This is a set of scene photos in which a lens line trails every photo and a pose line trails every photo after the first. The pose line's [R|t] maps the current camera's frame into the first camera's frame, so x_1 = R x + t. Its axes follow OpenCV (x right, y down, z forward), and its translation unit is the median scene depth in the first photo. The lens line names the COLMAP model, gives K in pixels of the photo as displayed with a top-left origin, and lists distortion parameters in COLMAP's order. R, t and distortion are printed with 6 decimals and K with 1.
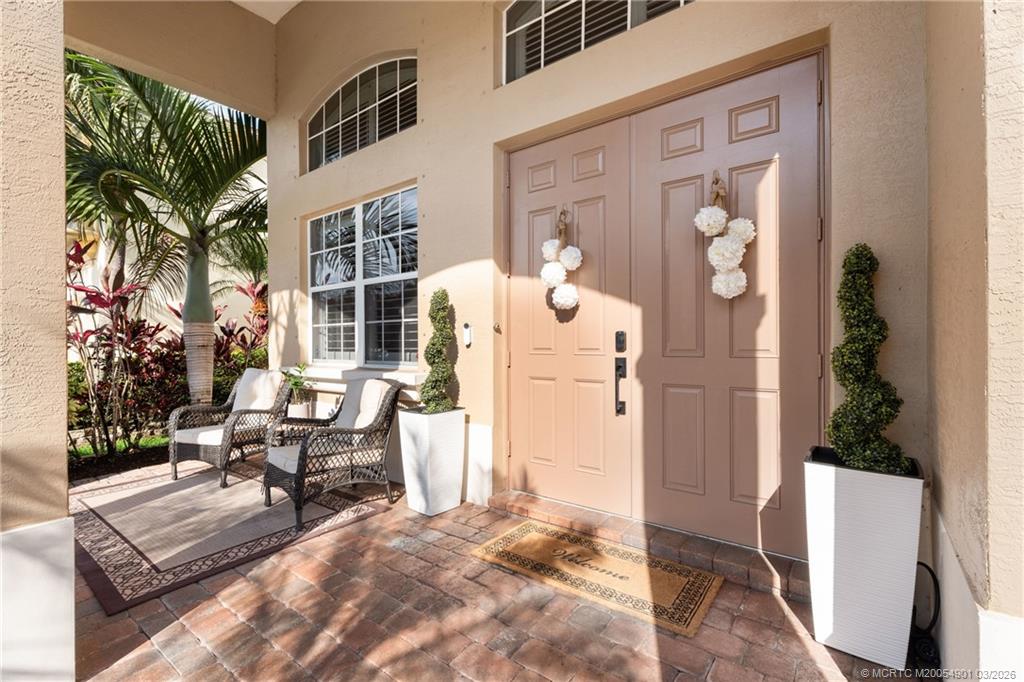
lens RADIAL K [[458.0, 0, 513.8], [0, 458.0, 340.5], [0, 0, 1]] dist [0.000312, 0.000024]
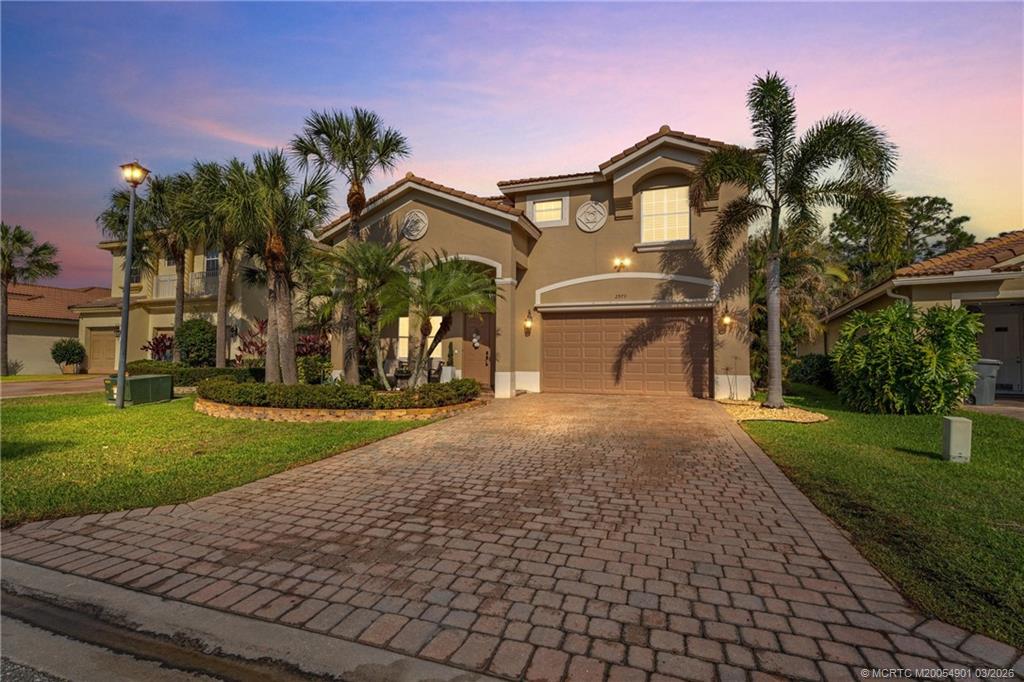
lens RADIAL K [[456.1, 0, 512.6], [0, 456.1, 340.9], [0, 0, 1]] dist [0.001429, 0.000244]
pose [[0.946840, 0.020775, 0.321032, -1.162998], [-0.011750, 0.999480, -0.030023, 0.014091], [-0.321489, 0.024655, 0.946592, -4.040125]]
